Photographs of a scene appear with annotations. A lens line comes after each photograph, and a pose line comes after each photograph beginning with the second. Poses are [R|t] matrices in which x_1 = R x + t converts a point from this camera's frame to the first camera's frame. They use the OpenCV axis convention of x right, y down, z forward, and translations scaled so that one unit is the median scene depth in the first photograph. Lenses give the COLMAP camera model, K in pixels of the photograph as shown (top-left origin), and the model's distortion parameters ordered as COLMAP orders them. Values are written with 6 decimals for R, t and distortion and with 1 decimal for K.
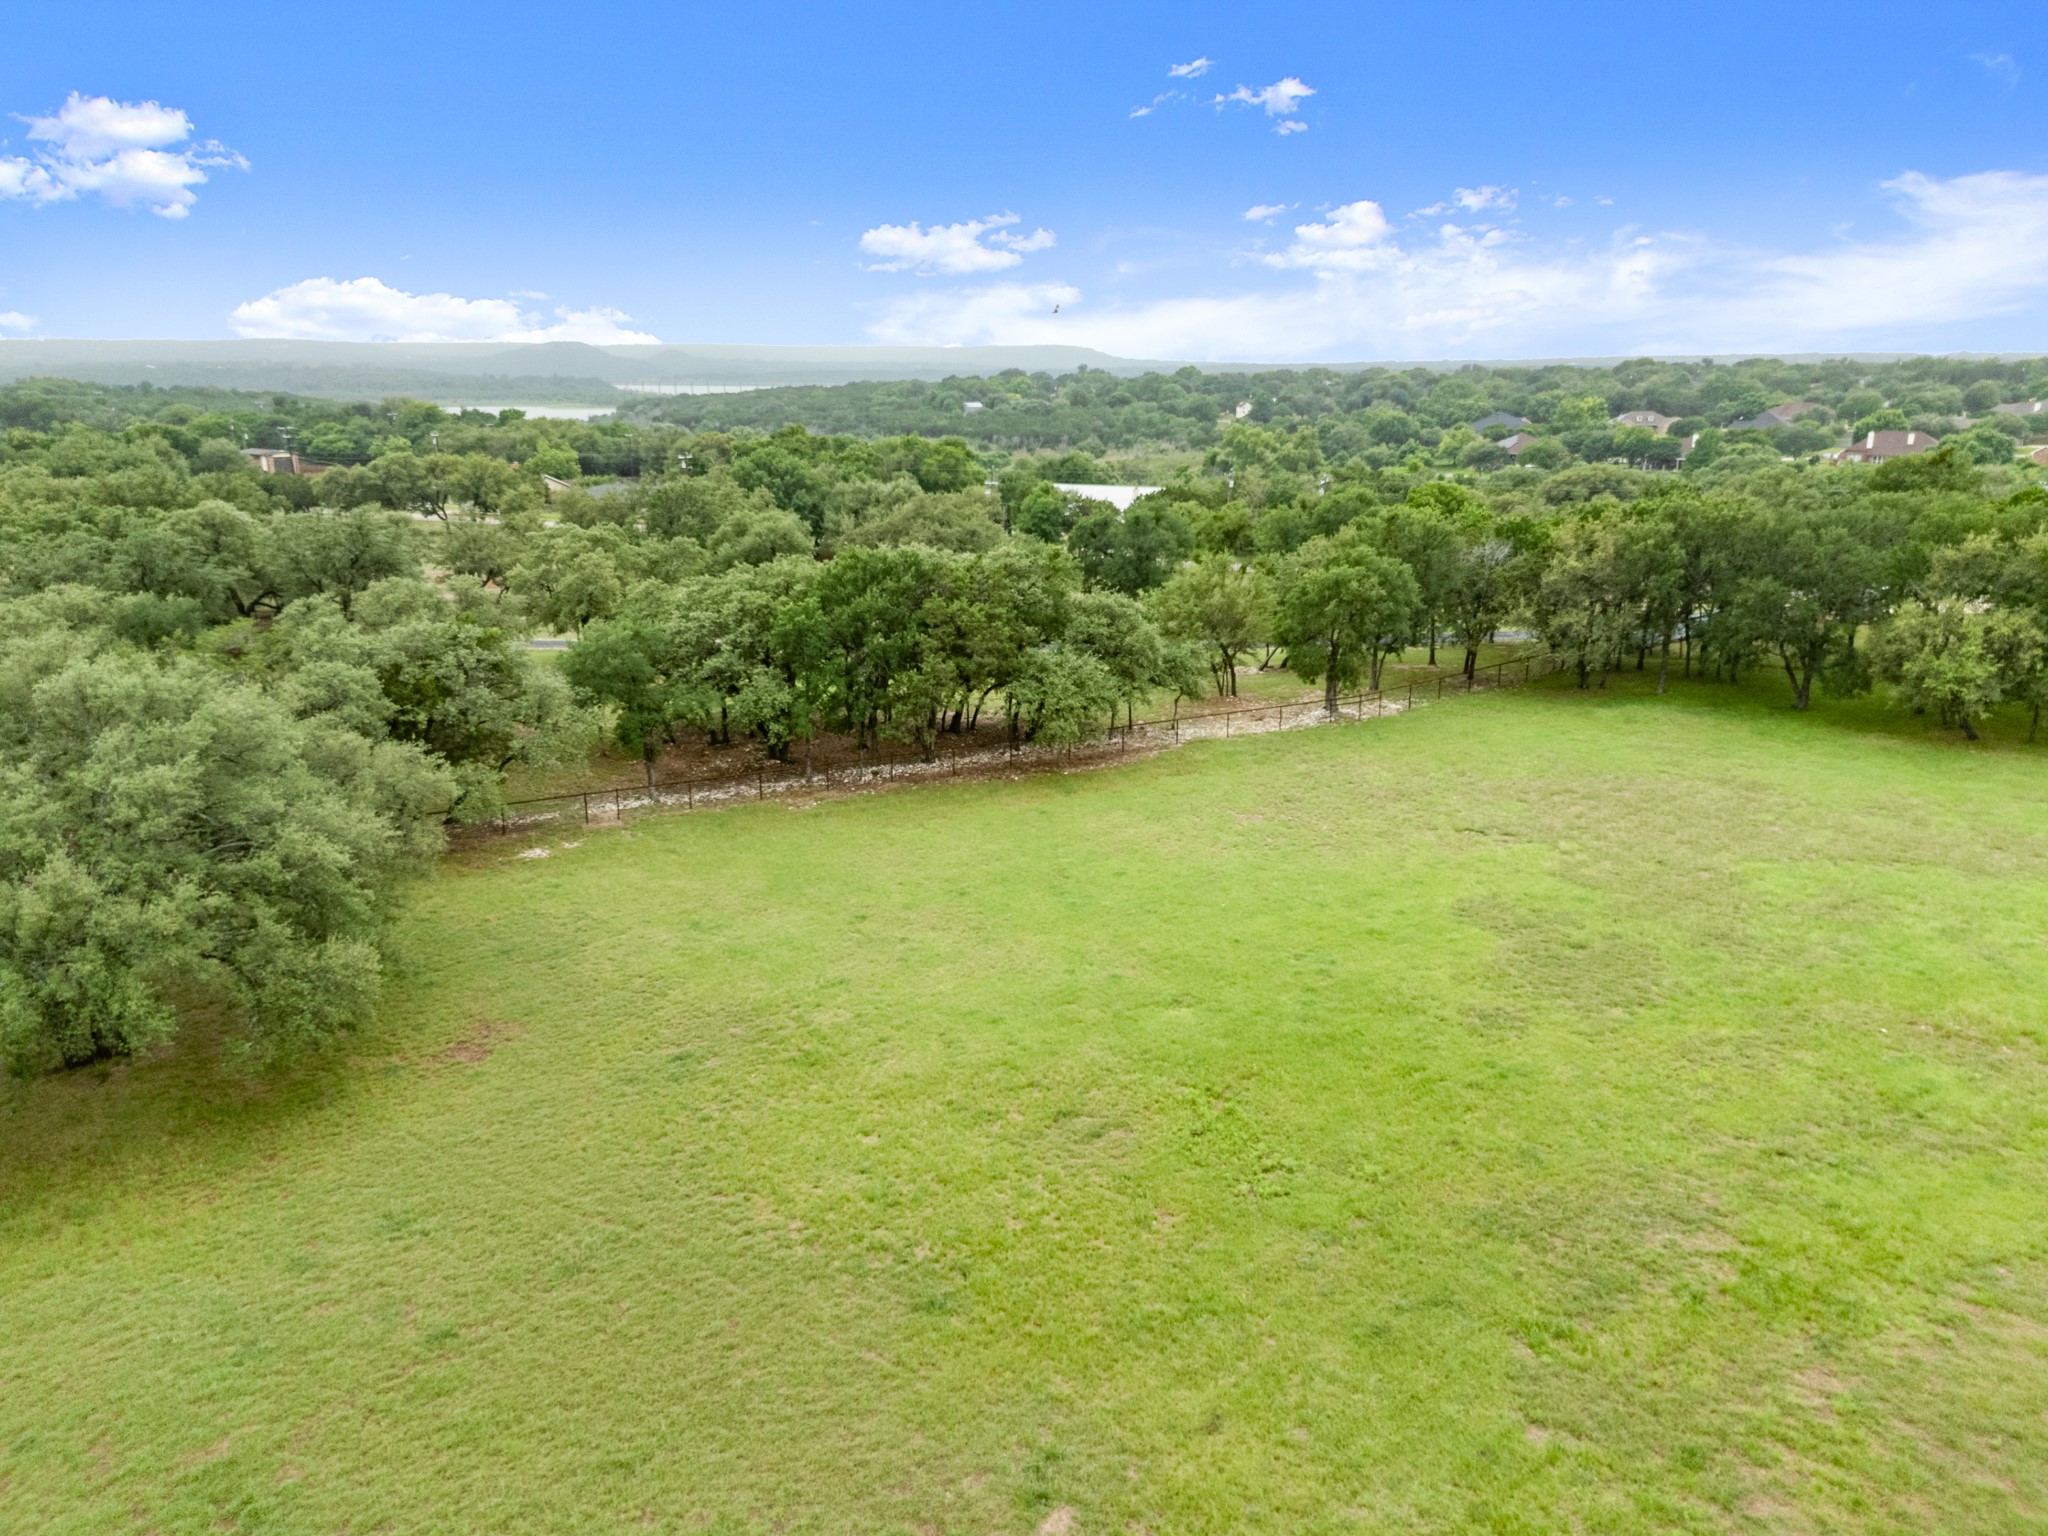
lens RADIAL K [[1501.3, 0, 1019.6], [0, 1501.3, 769.0], [0, 0, 1]] dist [0.065822, -0.061665]
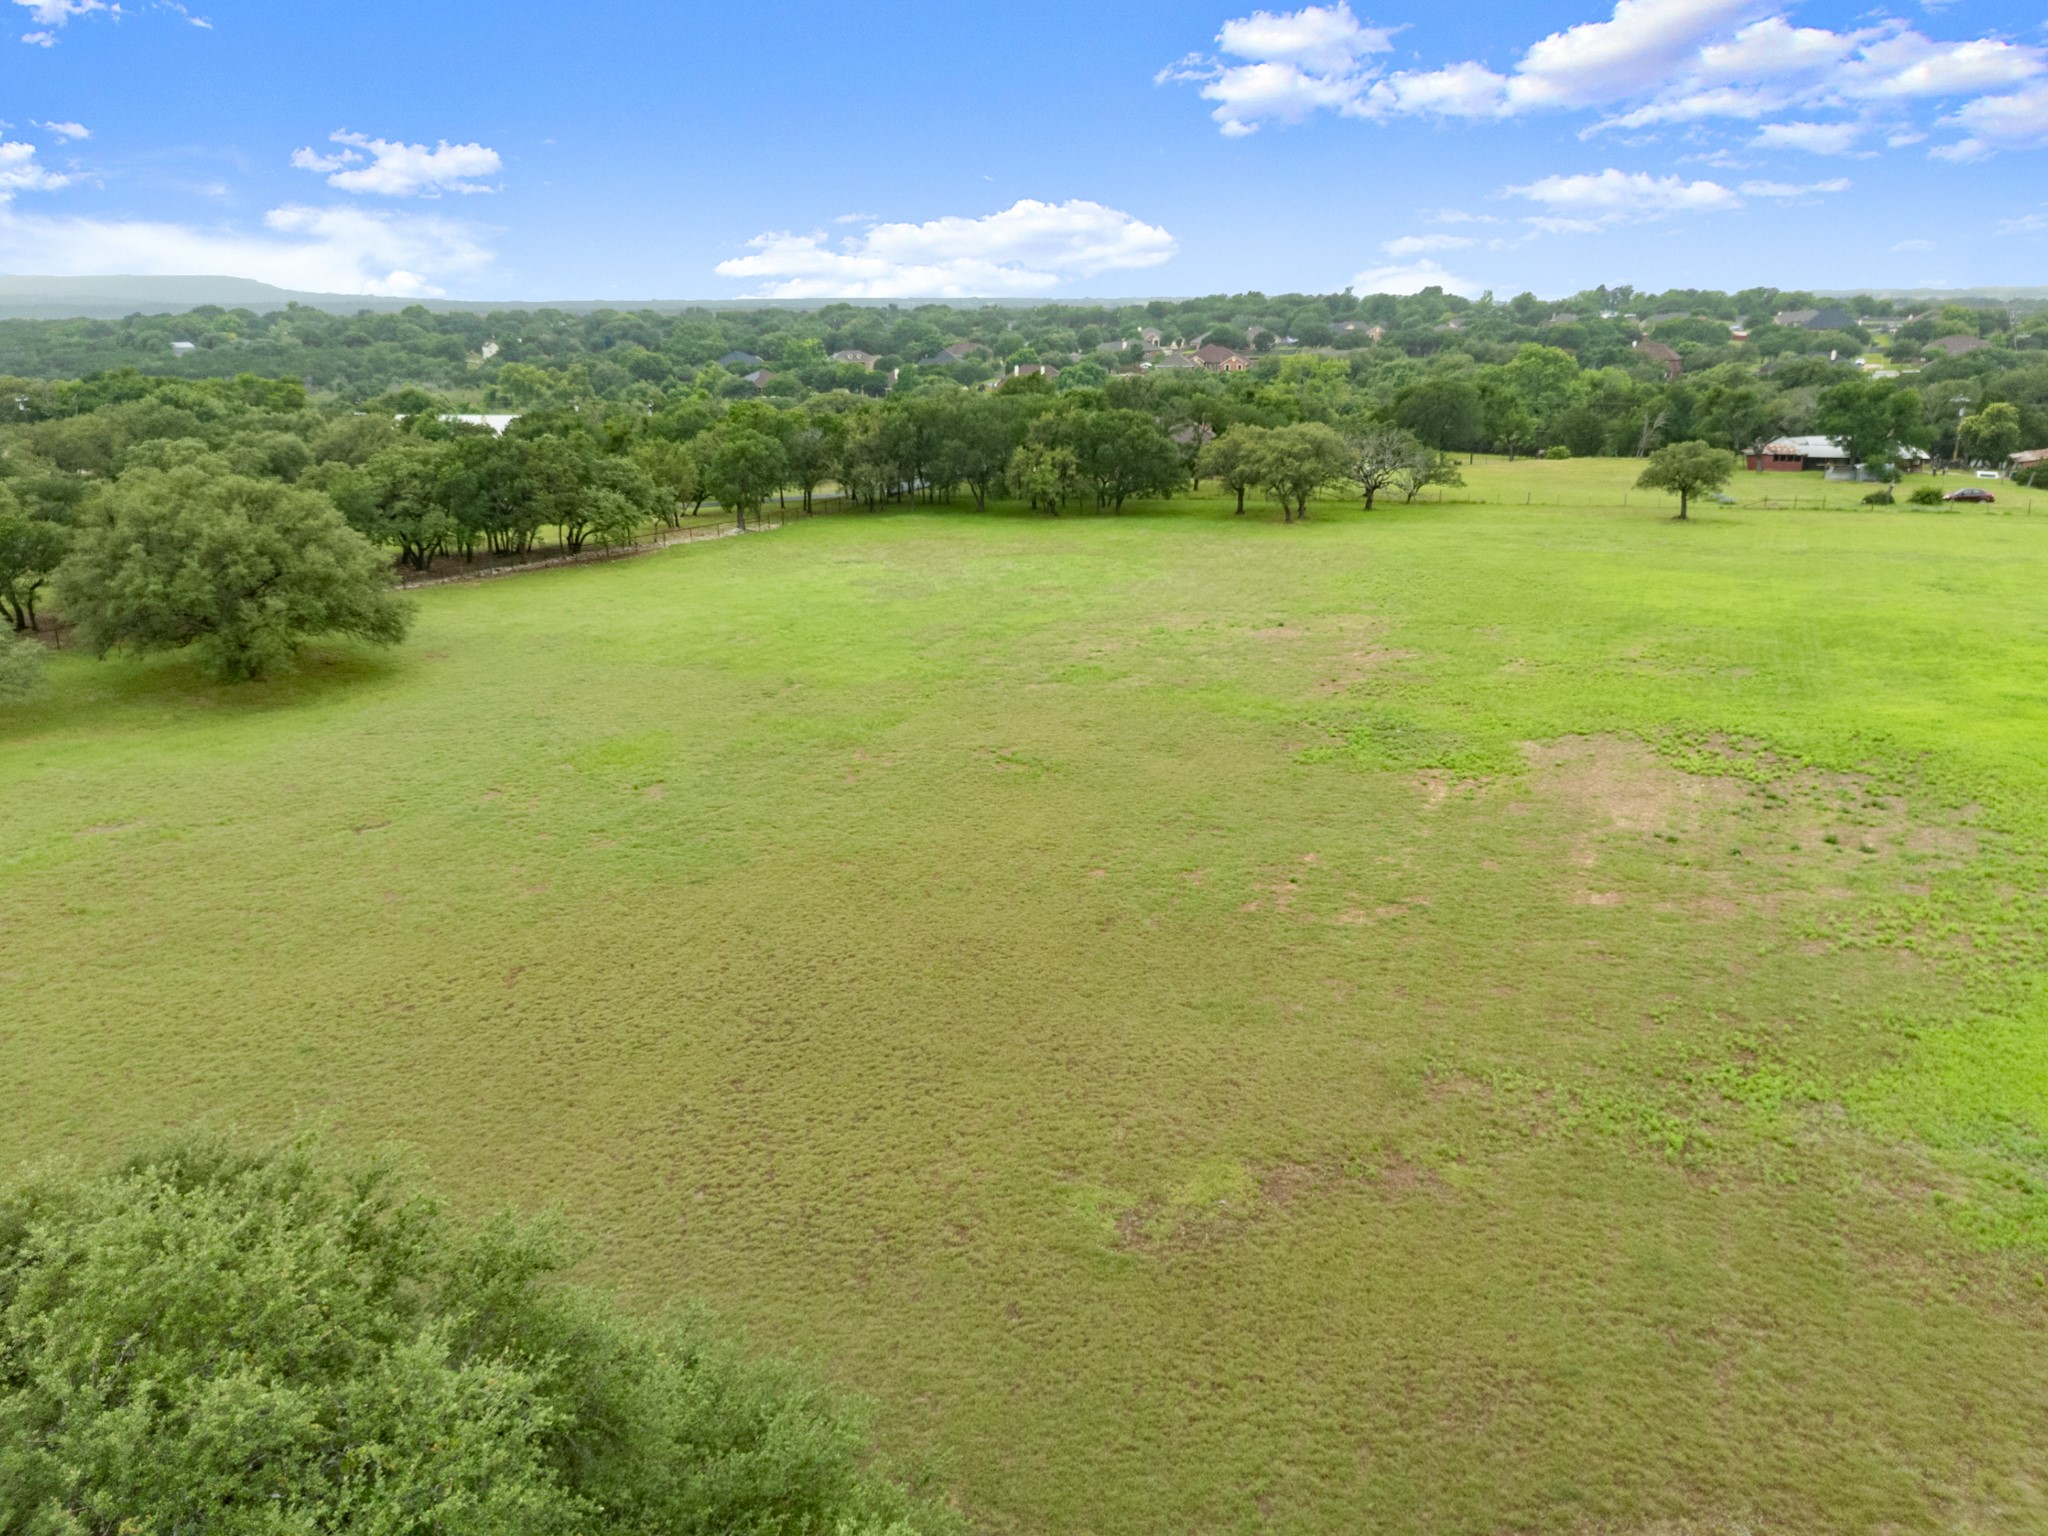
lens RADIAL K [[1501.3, 0, 1031.7], [0, 1501.3, 774.8], [0, 0, 1]] dist [0.065822, -0.061665]
pose [[0.876723, -0.142199, 0.459496, -0.071674], [0.123236, 0.989821, 0.071182, 0.034077], [-0.464941, -0.005781, 0.885323, -0.145961]]
